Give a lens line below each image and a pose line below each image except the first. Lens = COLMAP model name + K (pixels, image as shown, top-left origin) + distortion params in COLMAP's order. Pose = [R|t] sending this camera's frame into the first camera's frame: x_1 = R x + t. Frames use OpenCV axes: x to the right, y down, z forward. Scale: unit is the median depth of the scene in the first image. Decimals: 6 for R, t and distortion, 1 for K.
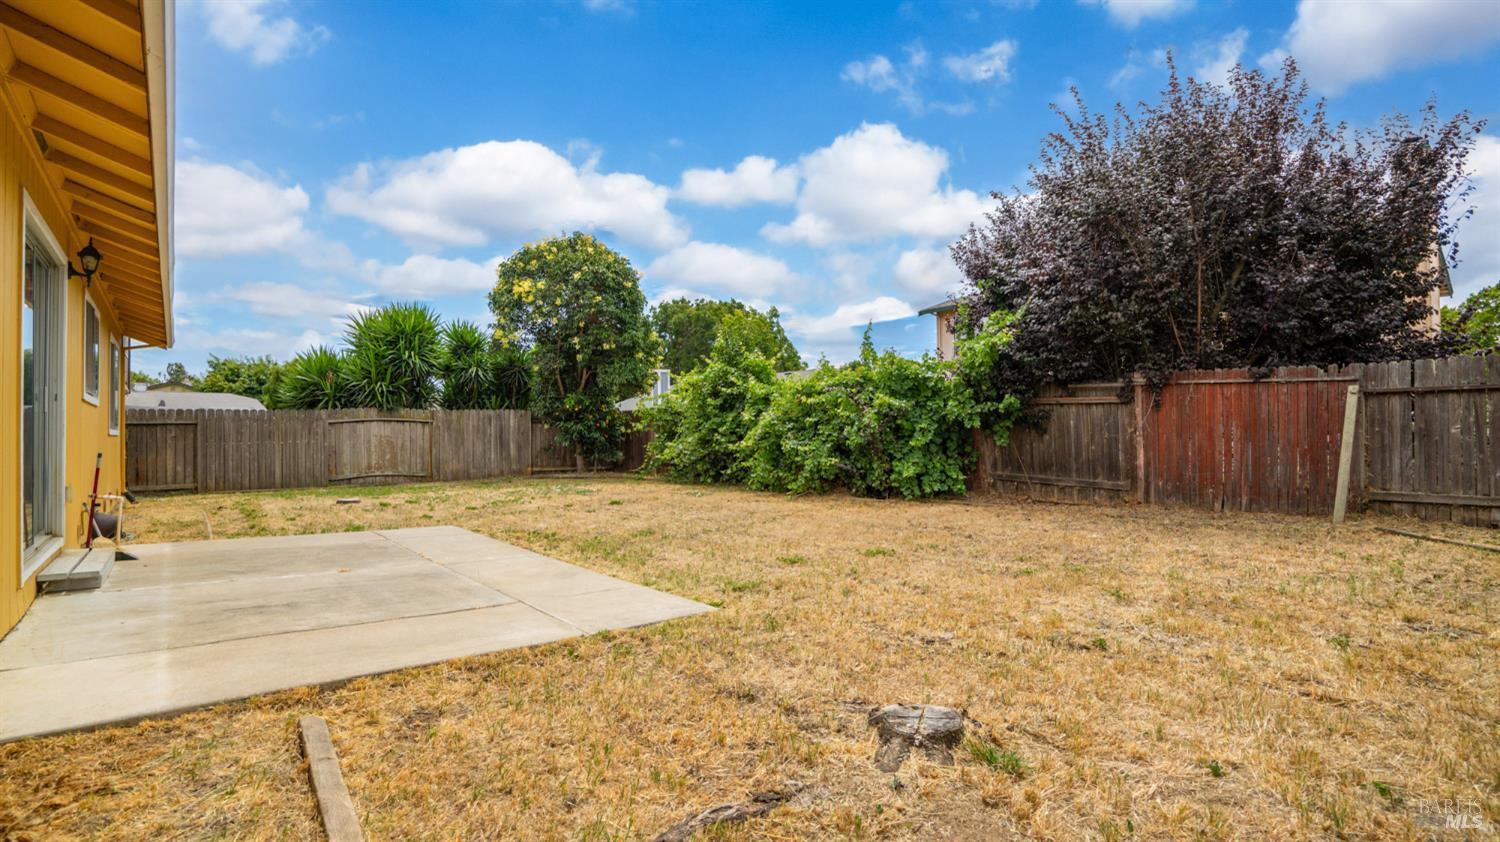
lens RADIAL K [[691.1, 0, 750.0], [0, 691.1, 421.0], [0, 0, 1]] dist [-0.024039, 0.000767]
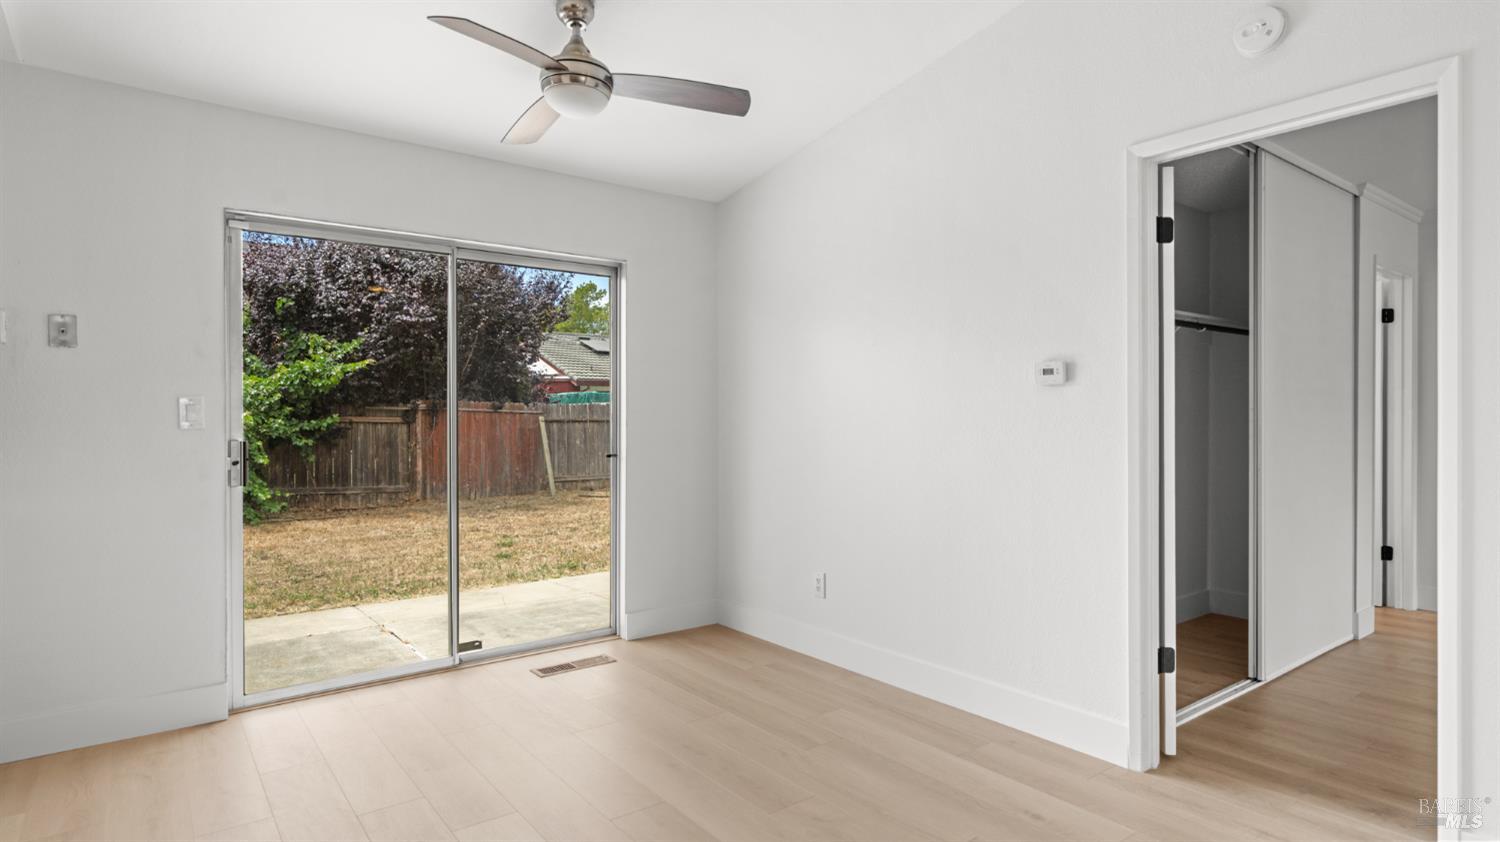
lens RADIAL K [[804.9, 0, 750.0], [0, 804.9, 421.0], [0, 0, 1]] dist [-0.000263, -0.000013]
pose [[0.049968, 0.005151, 0.998738, -0.920999], [-0.011302, 0.999926, -0.004592, -0.030477], [-0.998687, -0.011059, 0.050022, 0.300158]]
